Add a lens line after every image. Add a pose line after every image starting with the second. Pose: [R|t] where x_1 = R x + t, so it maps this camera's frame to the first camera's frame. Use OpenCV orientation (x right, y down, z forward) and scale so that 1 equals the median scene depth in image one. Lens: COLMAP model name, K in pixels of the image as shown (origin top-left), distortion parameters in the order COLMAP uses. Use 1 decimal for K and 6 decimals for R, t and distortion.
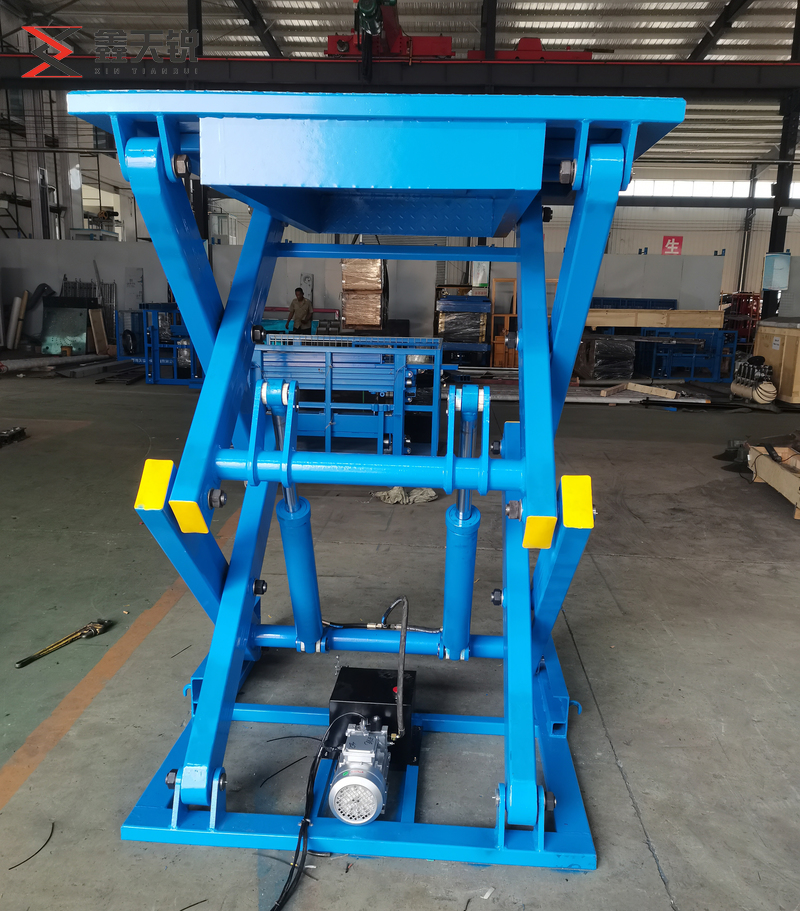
lens RADIAL K [[809.1, 0, 402.0], [0, 809.1, 458.1], [0, 0, 1]] dist [0.037869, -0.008293]
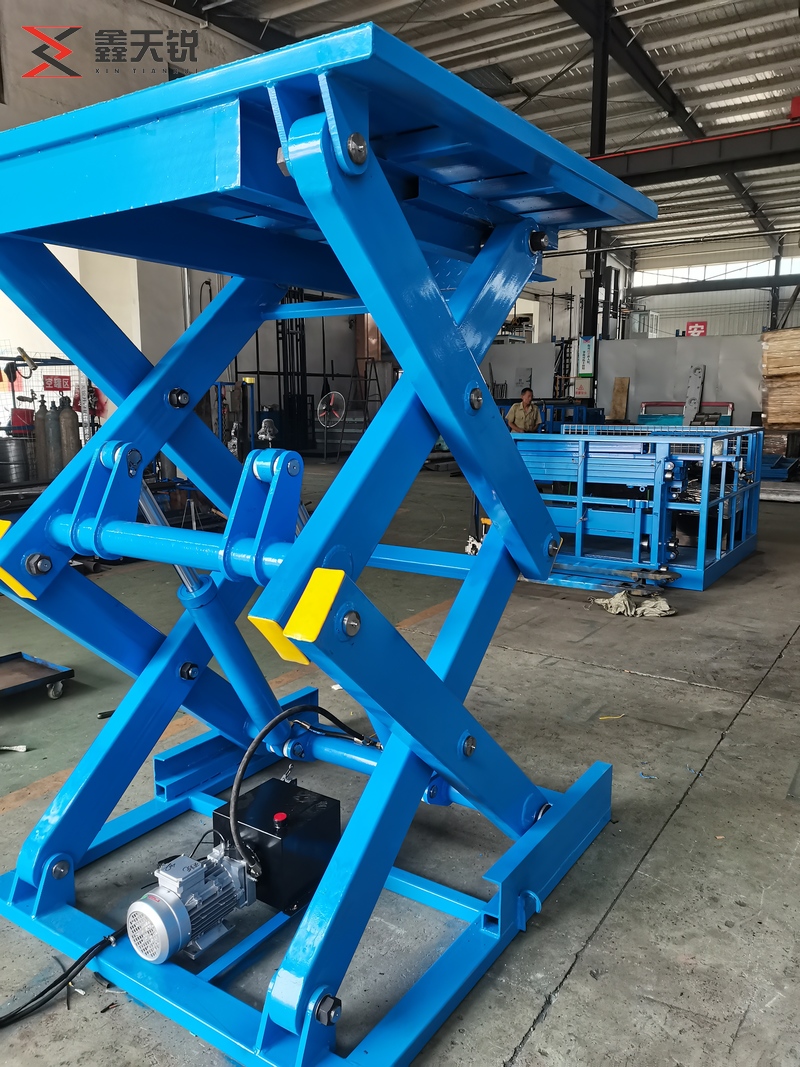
lens RADIAL K [[810.2, 0, 406.5], [0, 810.2, 518.8], [0, 0, 1]] dist [0.045503, -0.032023]
pose [[0.866566, 0.049827, -0.496569, 0.255201], [-0.074111, 0.996819, -0.029309, -0.003270], [0.493529, 0.062199, 0.867503, 0.157235]]
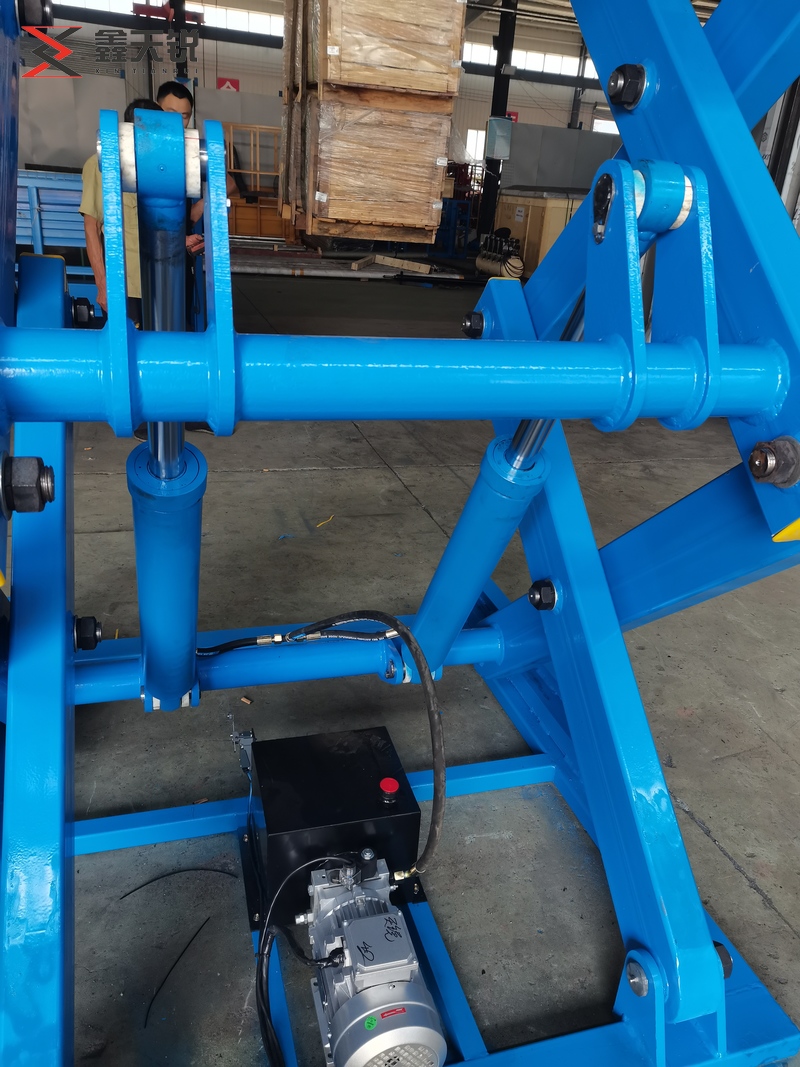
lens RADIAL K [[810.2, 0, 397.9], [0, 810.2, 527.9], [0, 0, 1]] dist [0.045503, -0.032023]
pose [[0.936413, -0.094857, 0.337836, -0.083049], [0.017583, 0.974244, 0.224809, -0.001571], [-0.350459, -0.204574, 0.913963, 0.269043]]
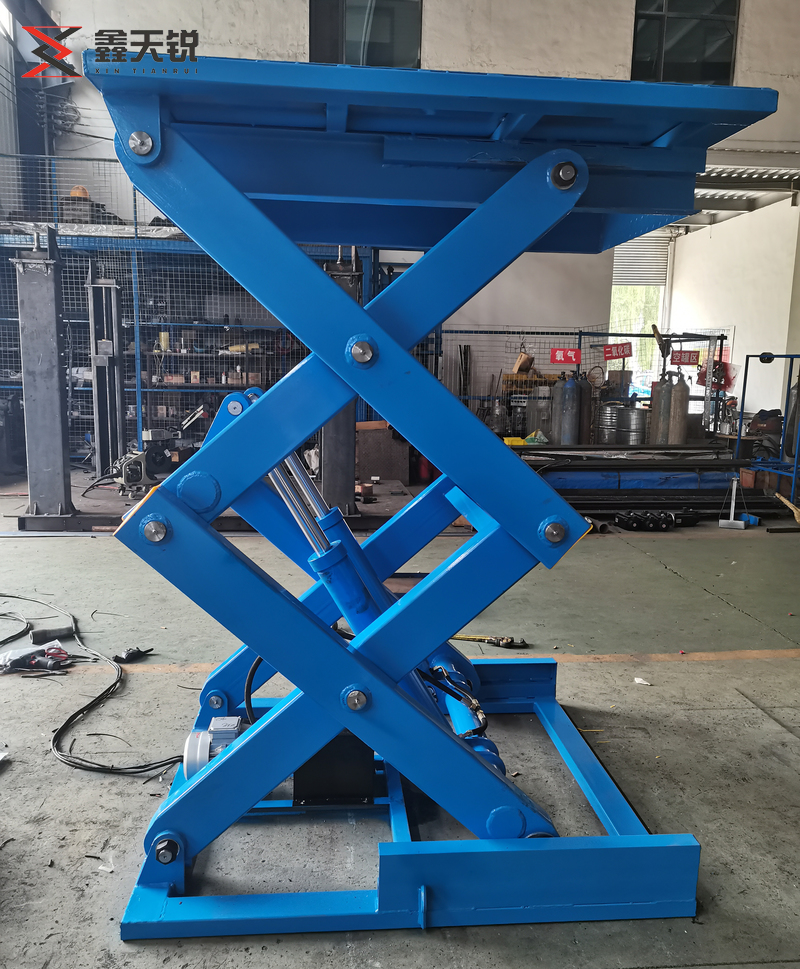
lens RADIAL K [[813.8, 0, 402.5], [0, 813.8, 481.1], [0, 0, 1]] dist [0.031223, -0.004623]
pose [[0.159591, 0.113930, -0.980587, 0.461483], [-0.202172, 0.976036, 0.080498, -0.045089], [0.966259, 0.185400, 0.178800, 0.440843]]
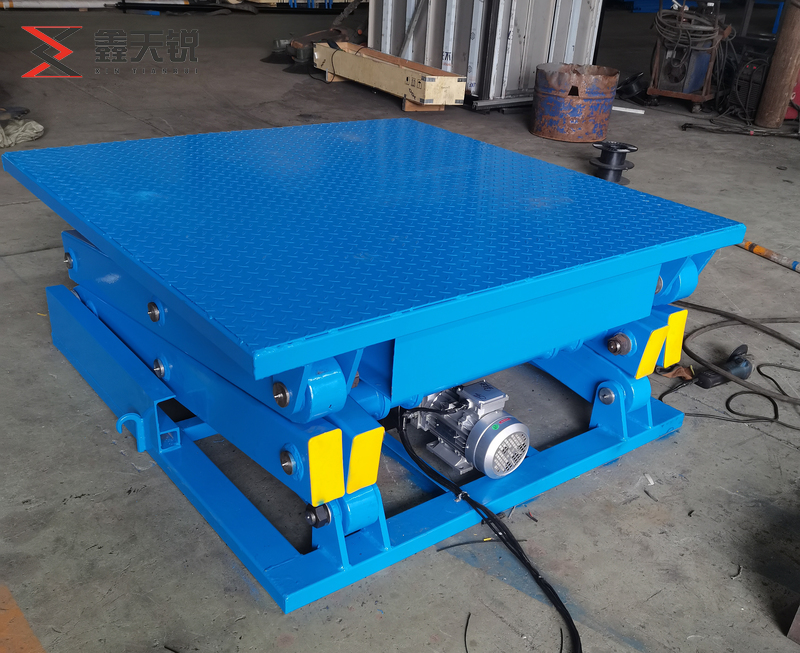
lens RADIAL K [[812.0, 0, 400.4], [0, 812.0, 397.9], [0, 0, 1]] dist [0.029535, 0.000000]
pose [[0.750197, -0.313773, 0.582024, -0.271352], [0.086942, 0.919401, 0.383592, 0.013623], [-0.655474, -0.237167, 0.717012, 0.206887]]
